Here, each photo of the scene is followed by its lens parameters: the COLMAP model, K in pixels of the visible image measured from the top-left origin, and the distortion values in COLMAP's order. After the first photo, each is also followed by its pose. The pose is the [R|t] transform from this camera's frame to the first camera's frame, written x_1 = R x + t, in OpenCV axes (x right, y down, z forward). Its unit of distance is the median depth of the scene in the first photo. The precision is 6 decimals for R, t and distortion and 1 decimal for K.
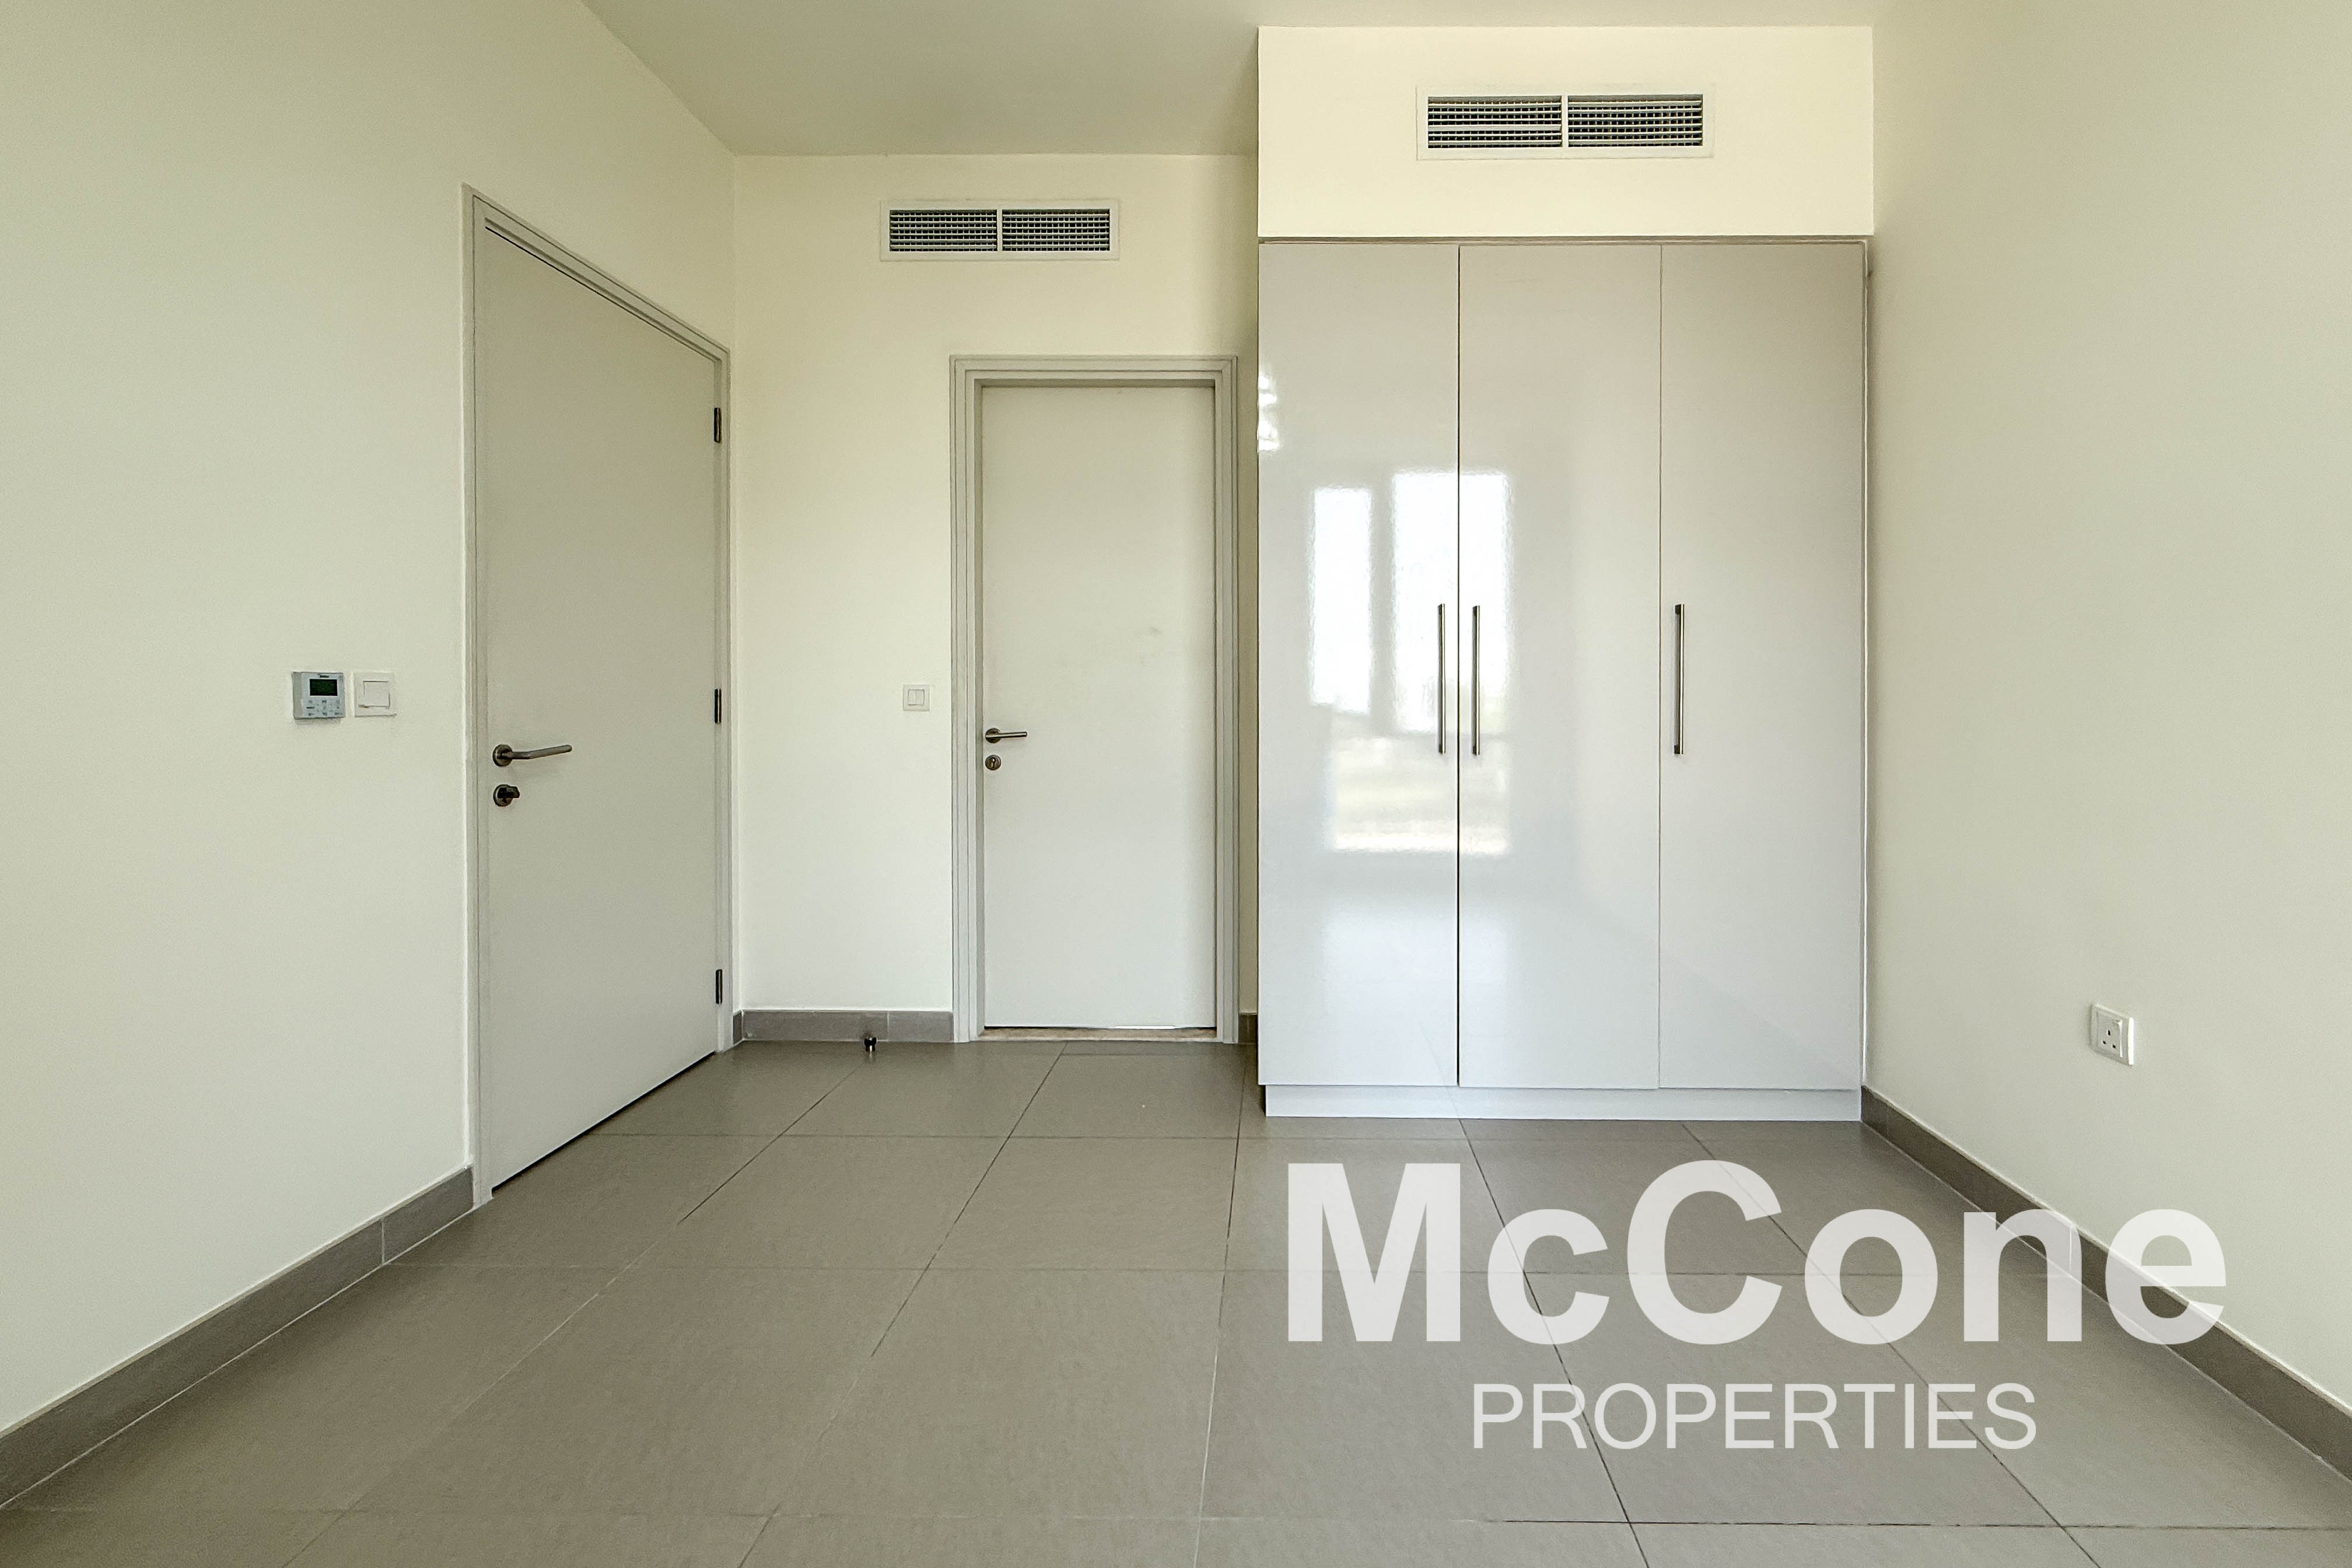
lens RADIAL K [[998.7, 0, 1106.0], [0, 998.7, 748.7], [0, 0, 1]] dist [-0.000732, 0.000234]
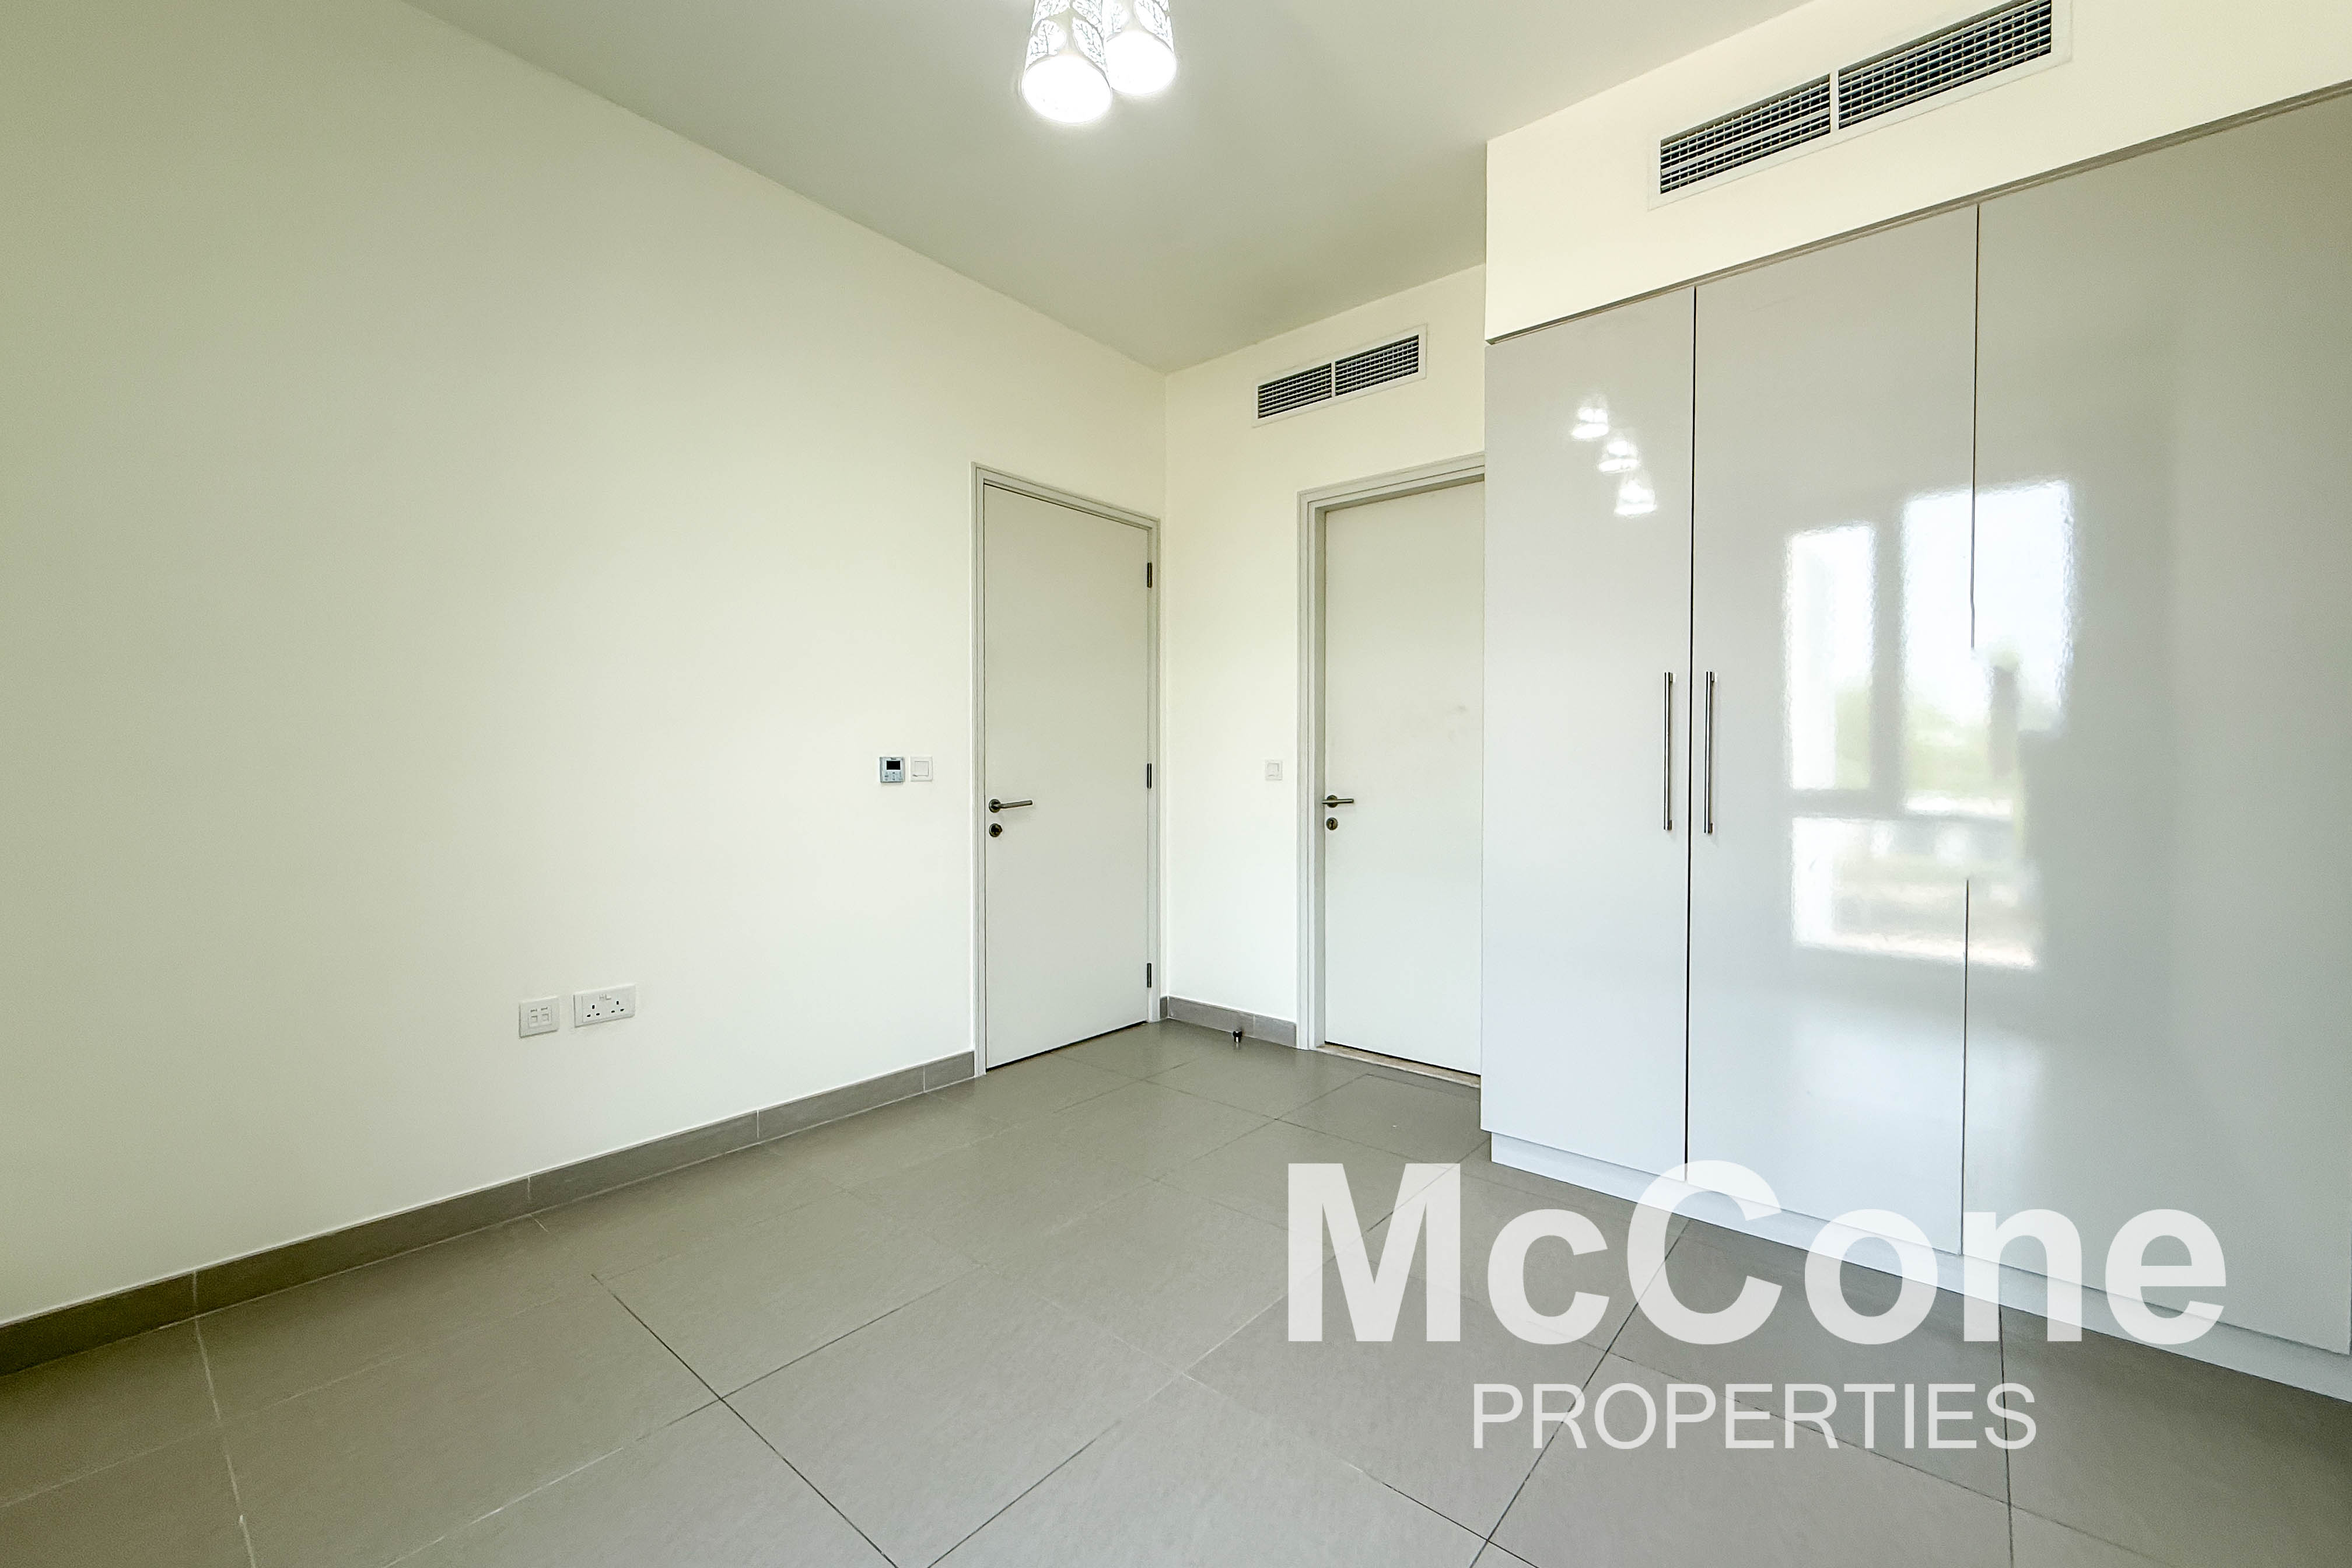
lens RADIAL K [[929.5, 0, 1180.4], [0, 929.5, 837.6], [0, 0, 1]] dist [-0.011183, 0.000163]
pose [[0.769359, 0.046920, -0.637091, 0.481374], [-0.031155, 0.998868, 0.035941, -0.004255], [0.638056, -0.007803, 0.769950, 0.021416]]
